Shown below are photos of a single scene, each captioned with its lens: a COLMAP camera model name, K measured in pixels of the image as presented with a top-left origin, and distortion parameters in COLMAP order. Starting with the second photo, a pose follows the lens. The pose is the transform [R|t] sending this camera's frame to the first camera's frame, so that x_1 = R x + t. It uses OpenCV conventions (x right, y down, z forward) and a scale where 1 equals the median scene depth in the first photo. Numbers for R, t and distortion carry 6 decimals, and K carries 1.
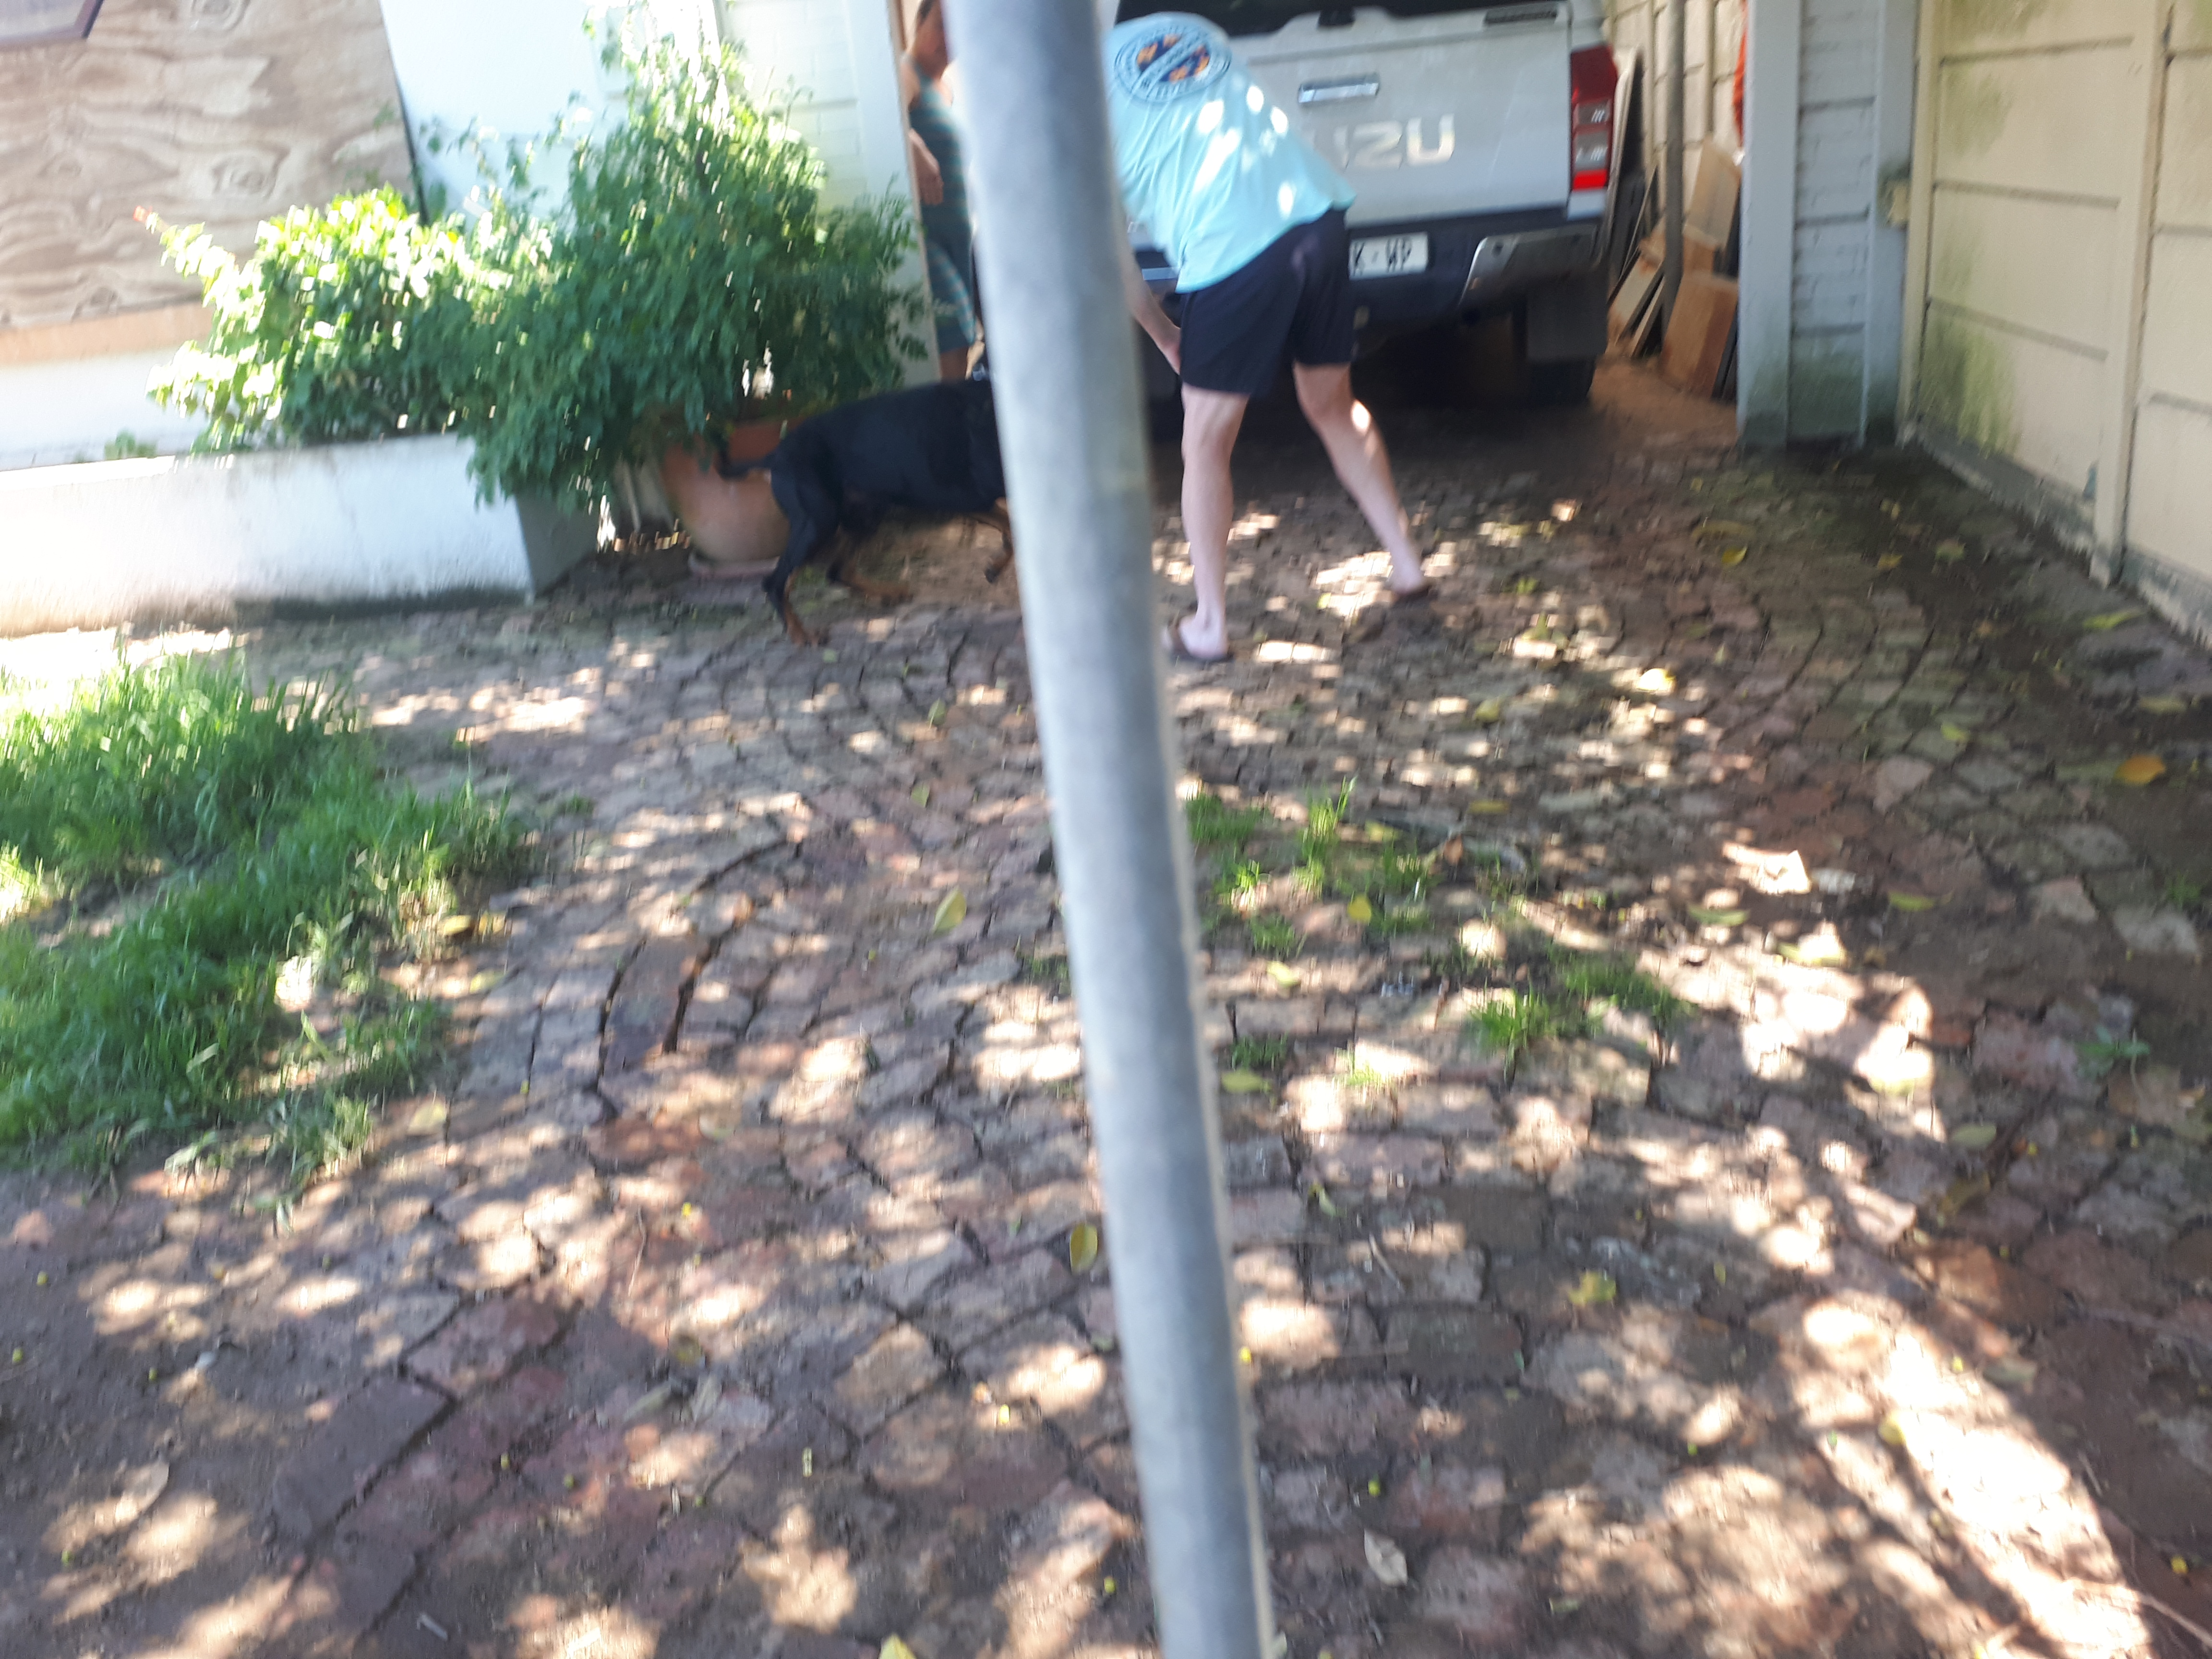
lens RADIAL K [[1765.5, 0, 1153.1], [0, 1765.5, 907.3], [0, 0, 1]] dist [0.049806, -0.075918]
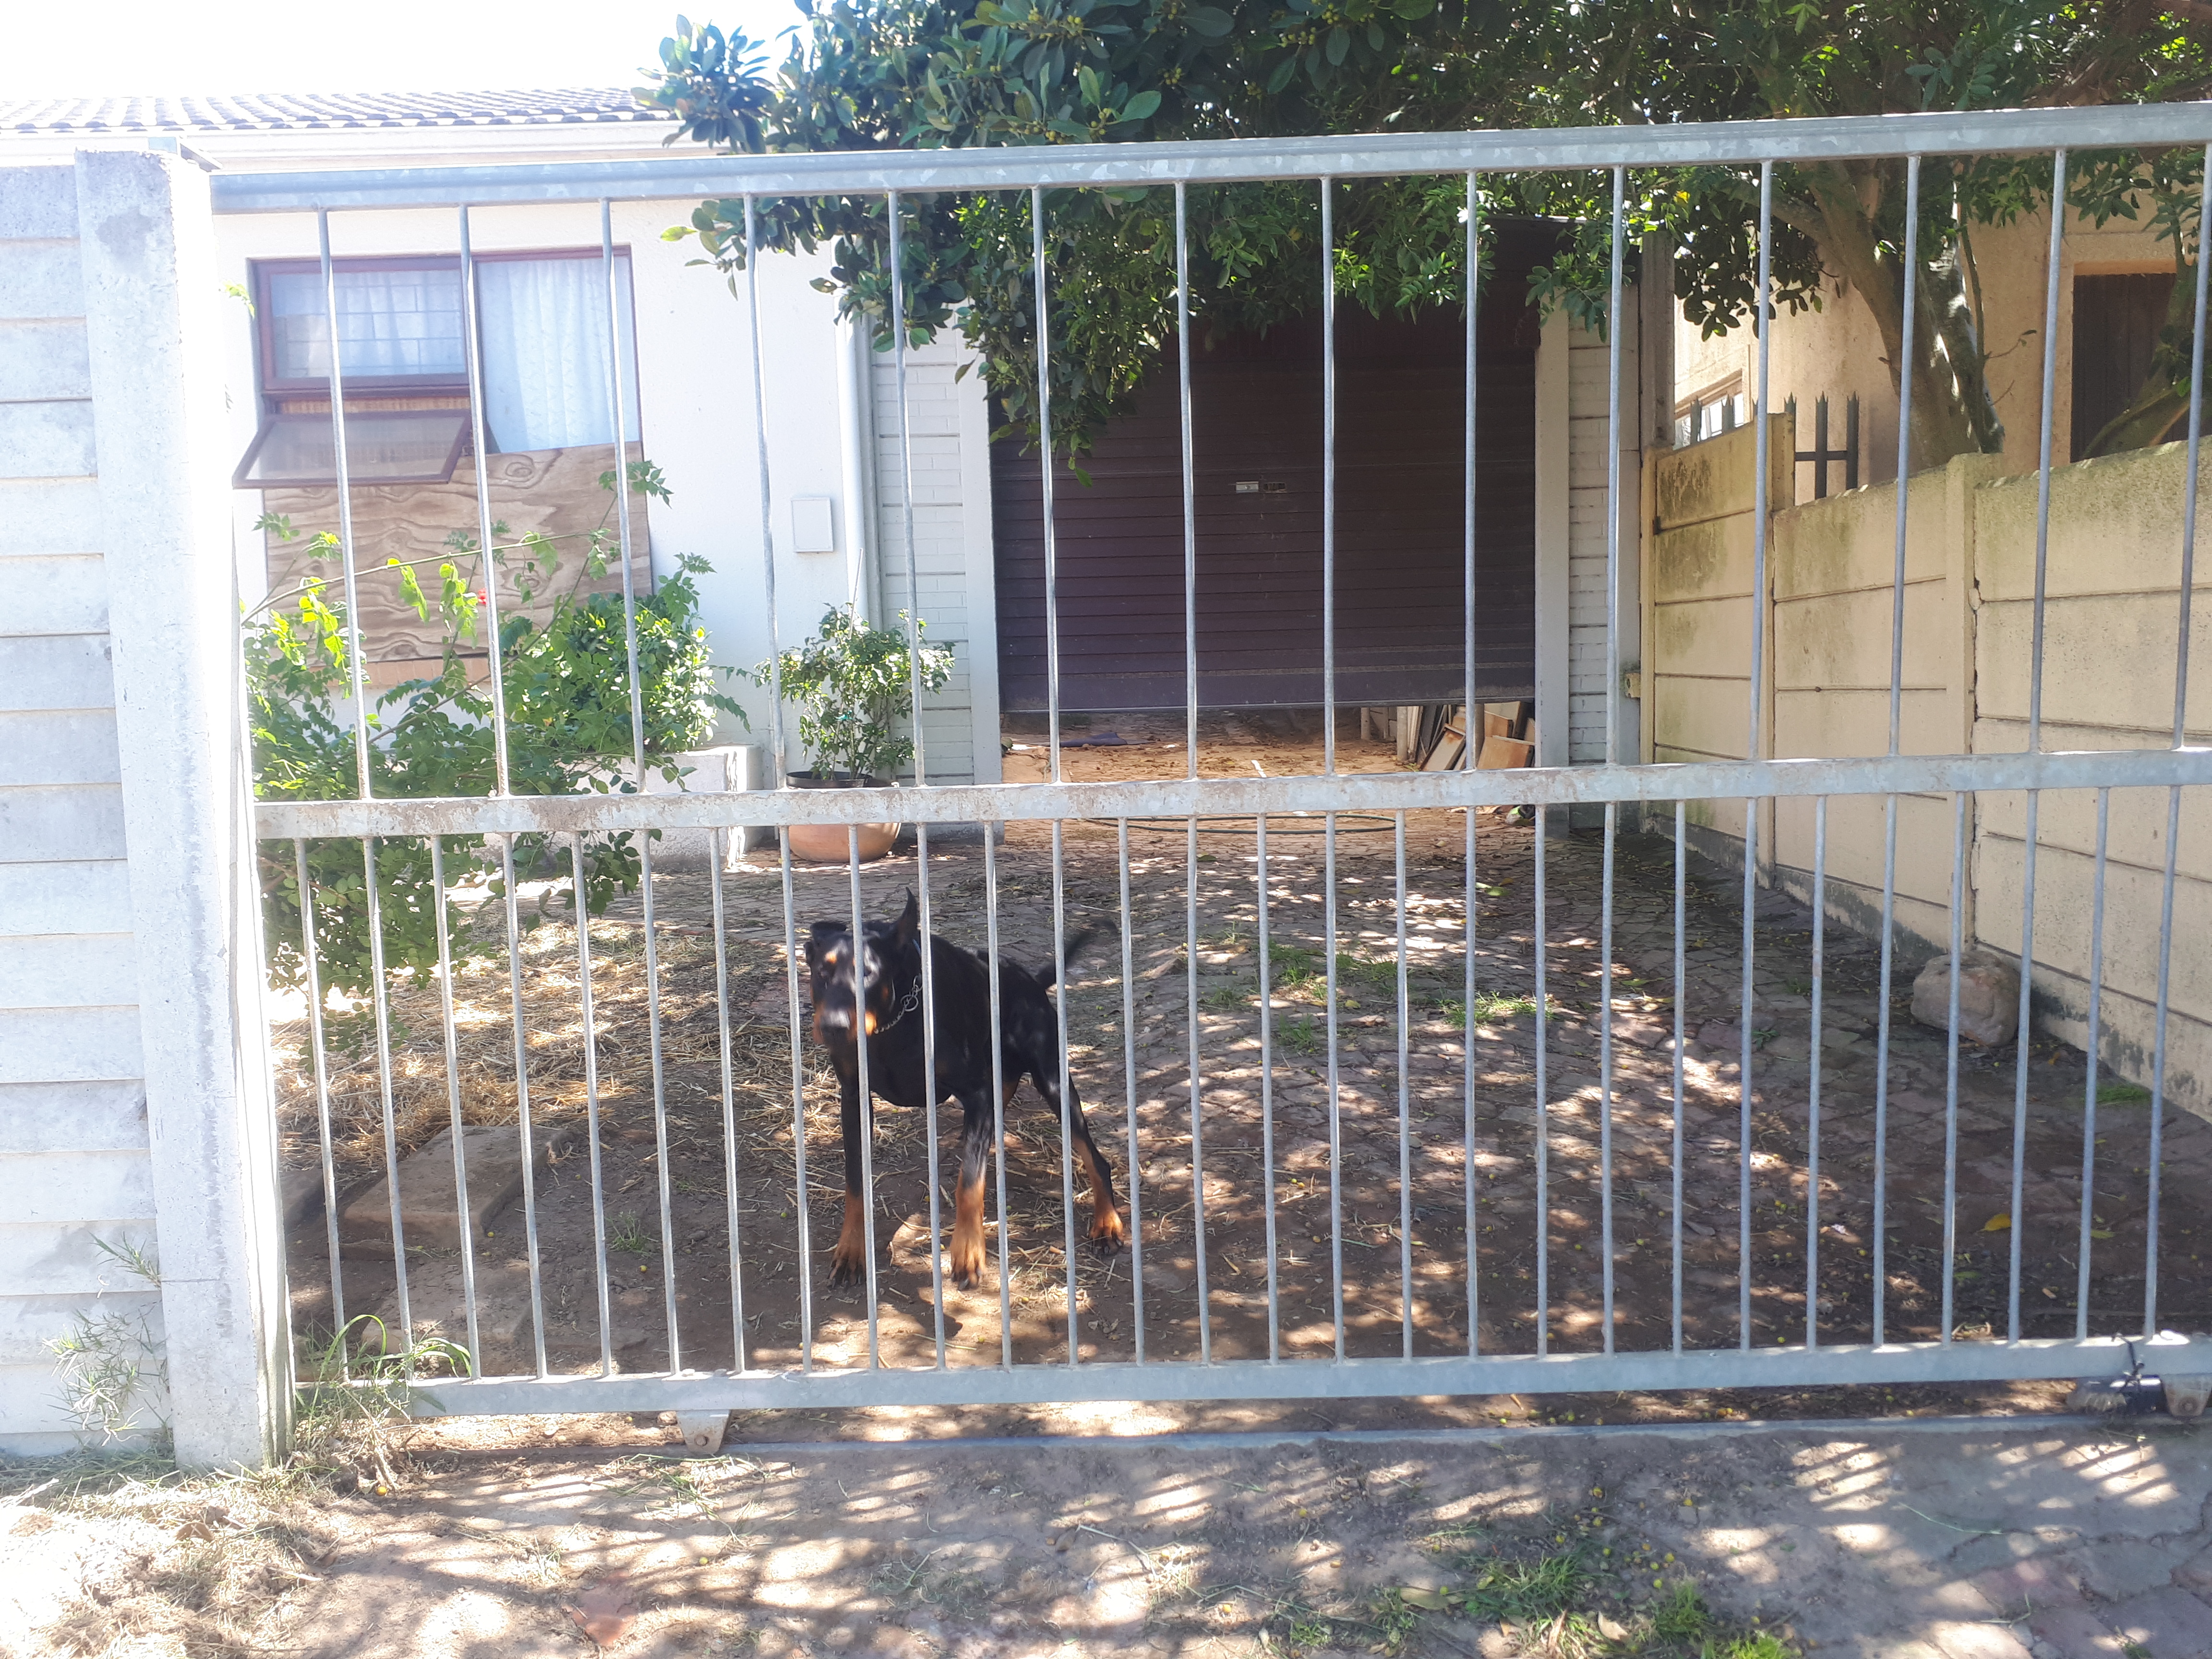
lens RADIAL K [[1765.5, 0, 1116.8], [0, 1765.5, 858.2], [0, 0, 1]] dist [0.049806, -0.075918]
pose [[0.992222, 0.073404, 0.100532, -0.484168], [-0.040813, 0.954824, -0.294355, 0.610167], [-0.117597, 0.287963, 0.950394, -1.054816]]
